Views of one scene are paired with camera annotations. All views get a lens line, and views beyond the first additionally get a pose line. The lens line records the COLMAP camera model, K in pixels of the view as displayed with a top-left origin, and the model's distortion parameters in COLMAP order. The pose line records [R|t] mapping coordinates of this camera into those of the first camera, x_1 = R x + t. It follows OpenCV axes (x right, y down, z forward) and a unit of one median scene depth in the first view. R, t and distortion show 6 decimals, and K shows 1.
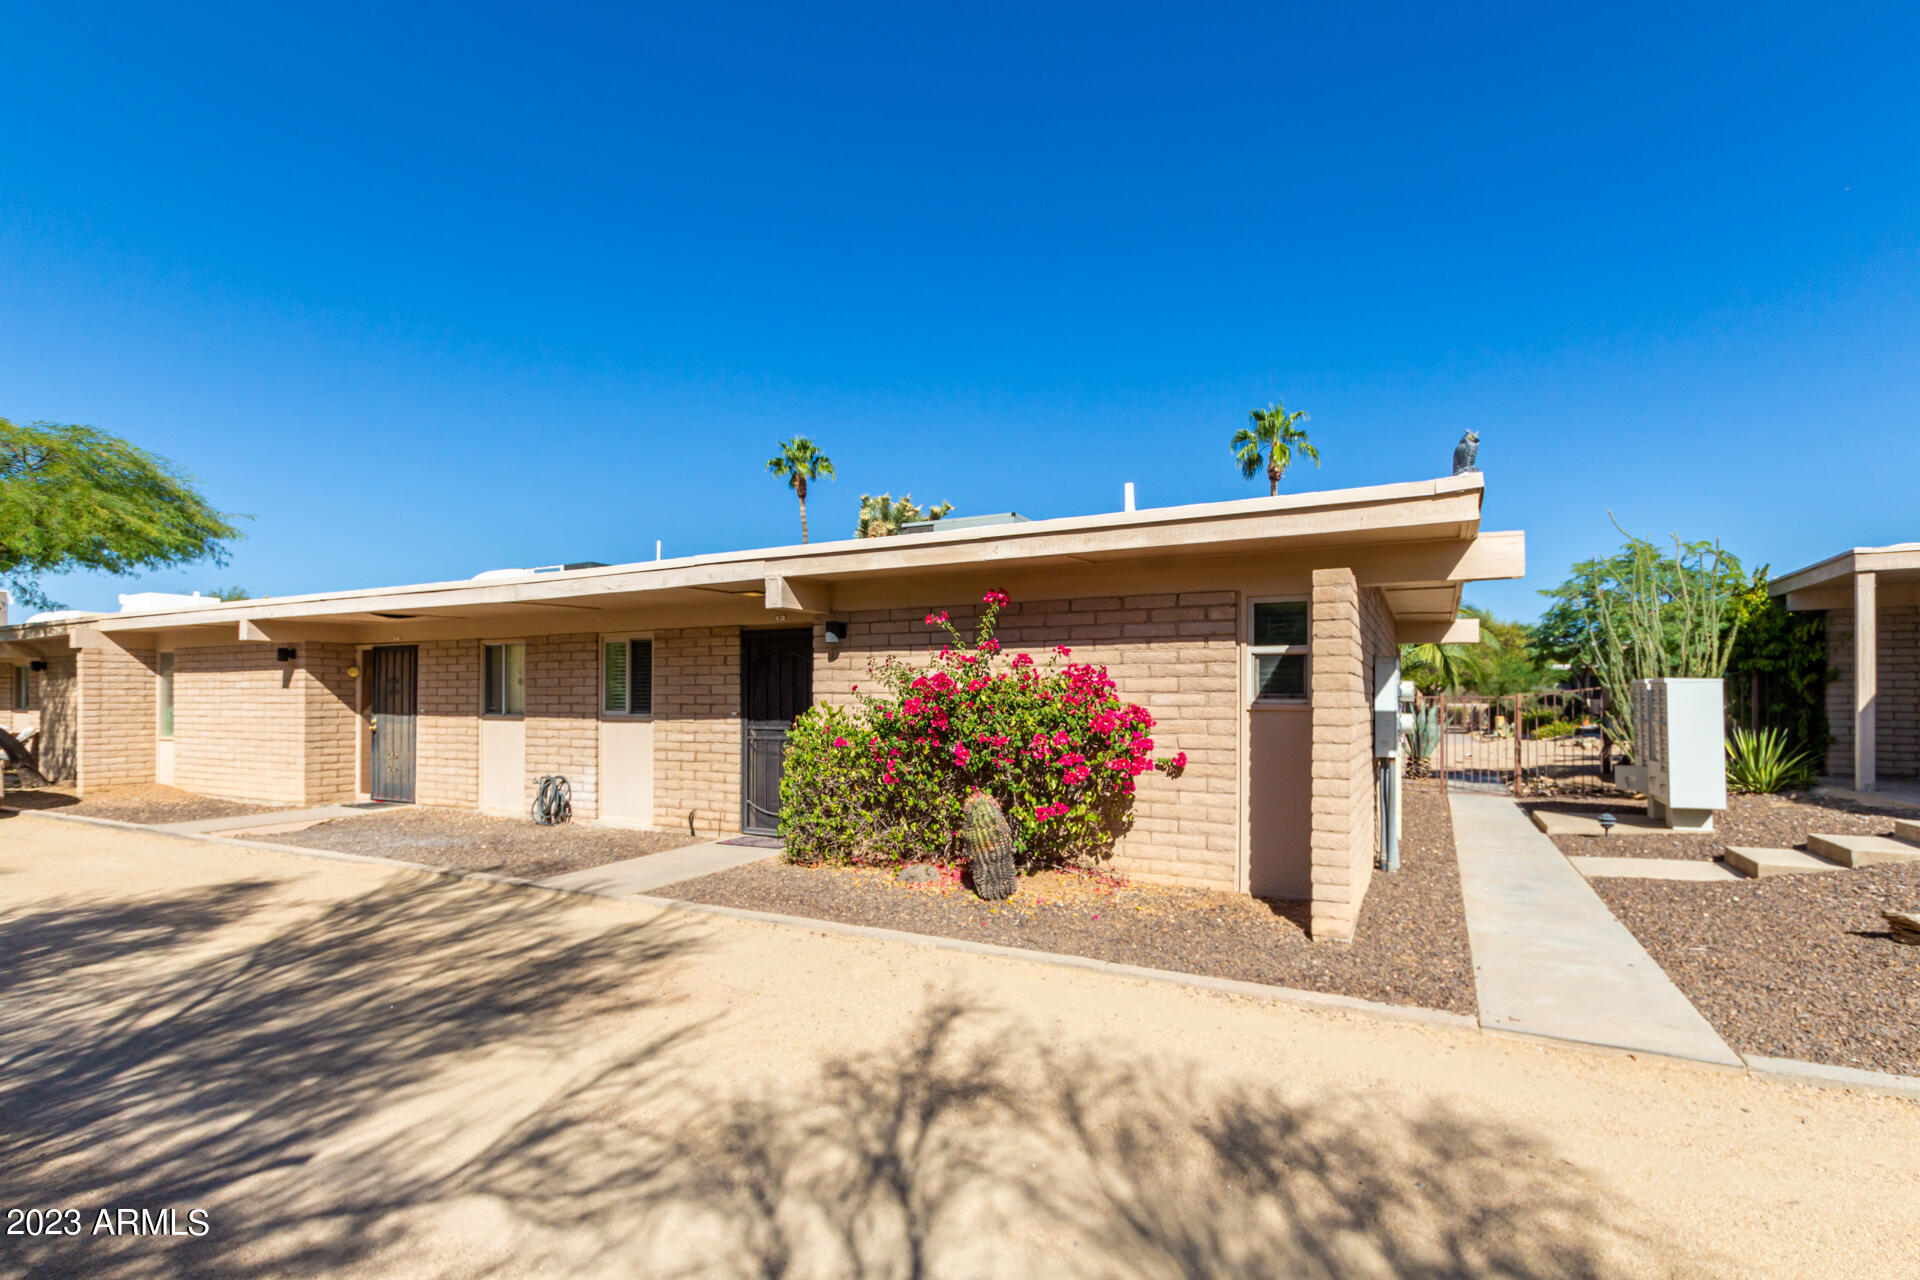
lens RADIAL K [[890.3, 0, 965.0], [0, 890.3, 696.5], [0, 0, 1]] dist [0.009182, -0.000490]
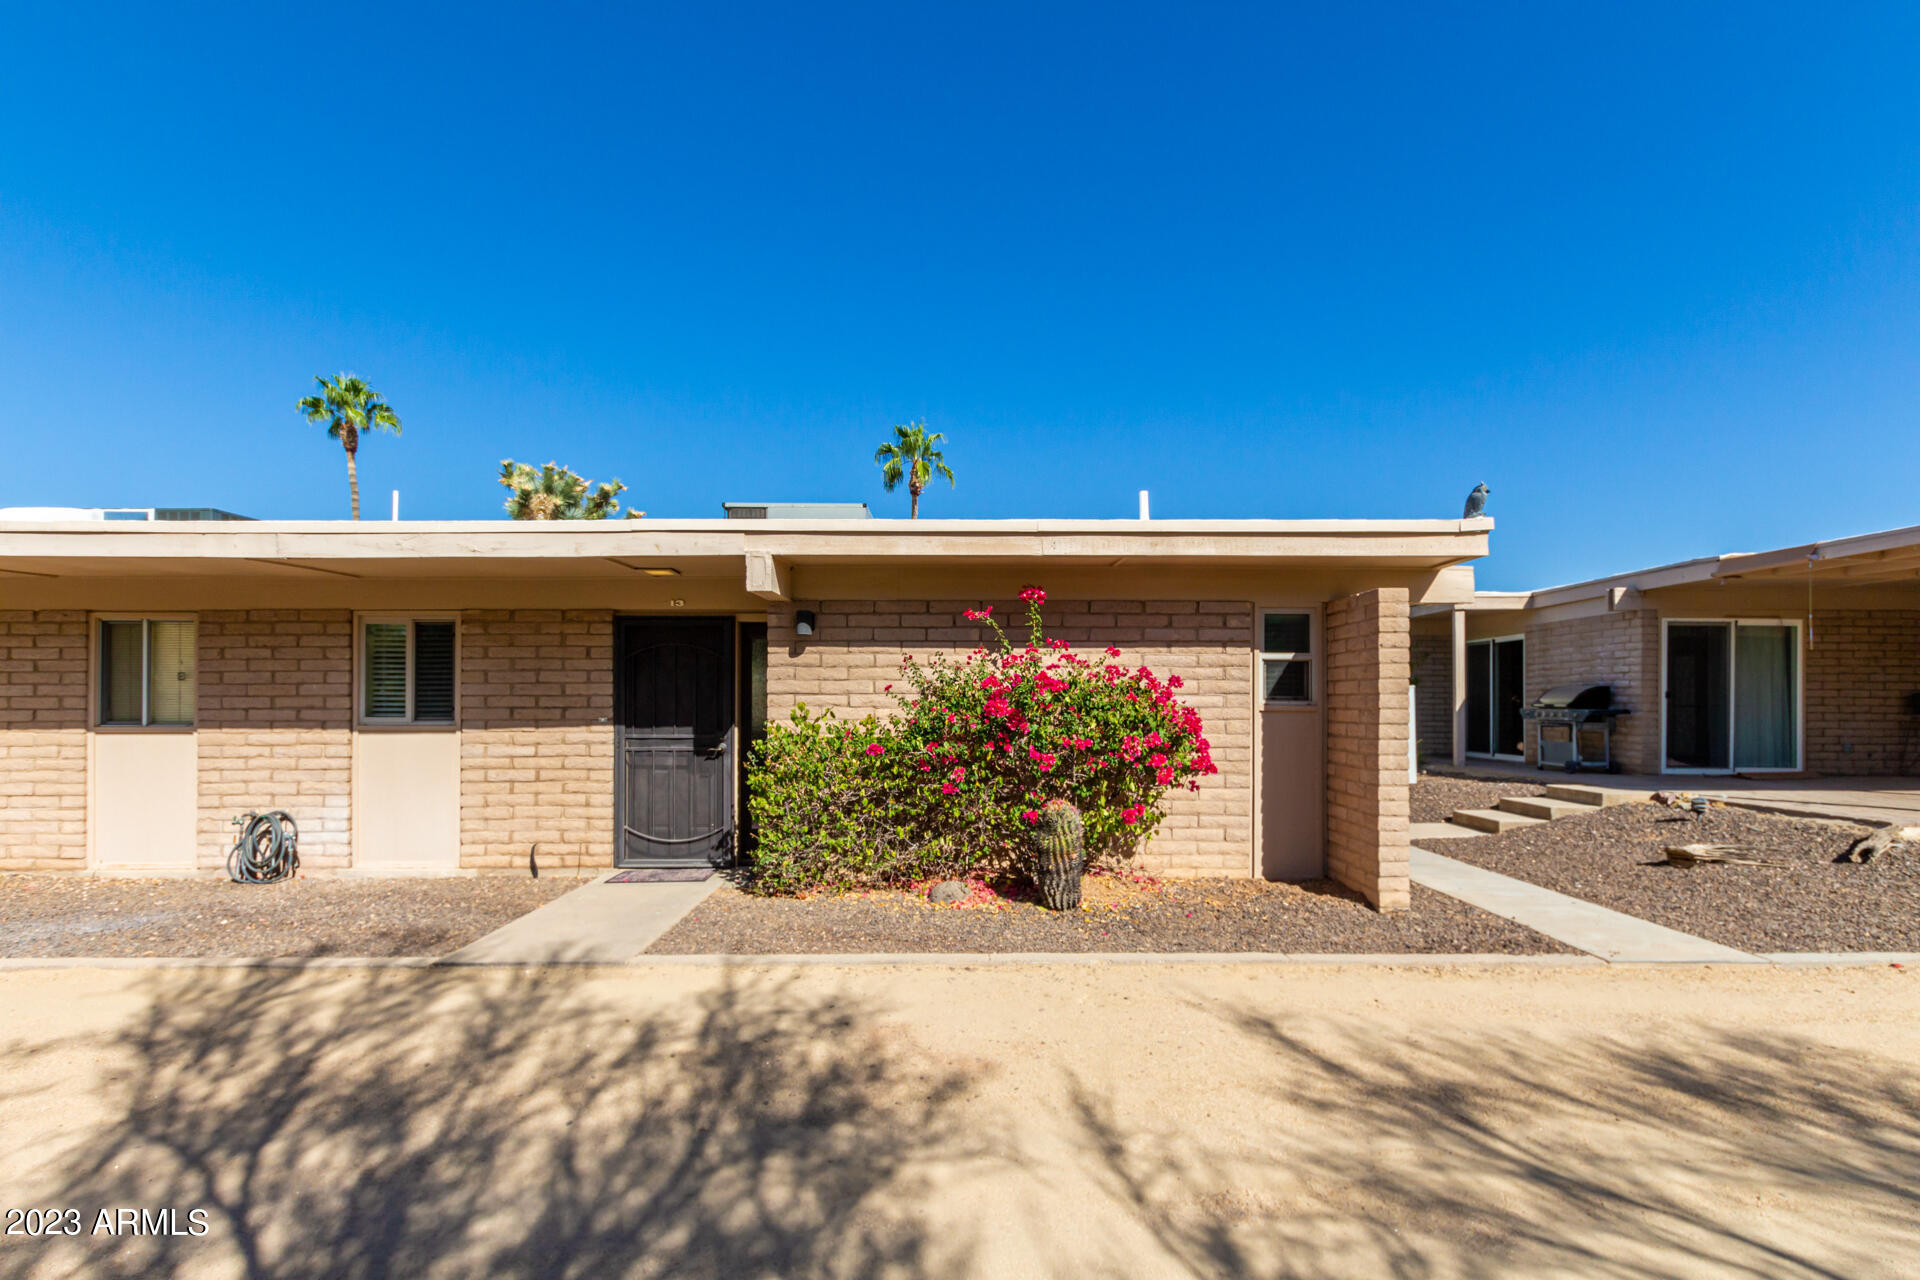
lens RADIAL K [[890.3, 0, 965.0], [0, 890.3, 696.5], [0, 0, 1]] dist [0.009182, -0.000490]
pose [[0.882194, 0.002208, 0.470882, -0.500148], [-0.000573, 0.999993, -0.003615, 0.001846], [-0.470886, 0.002919, 0.882189, 0.197157]]
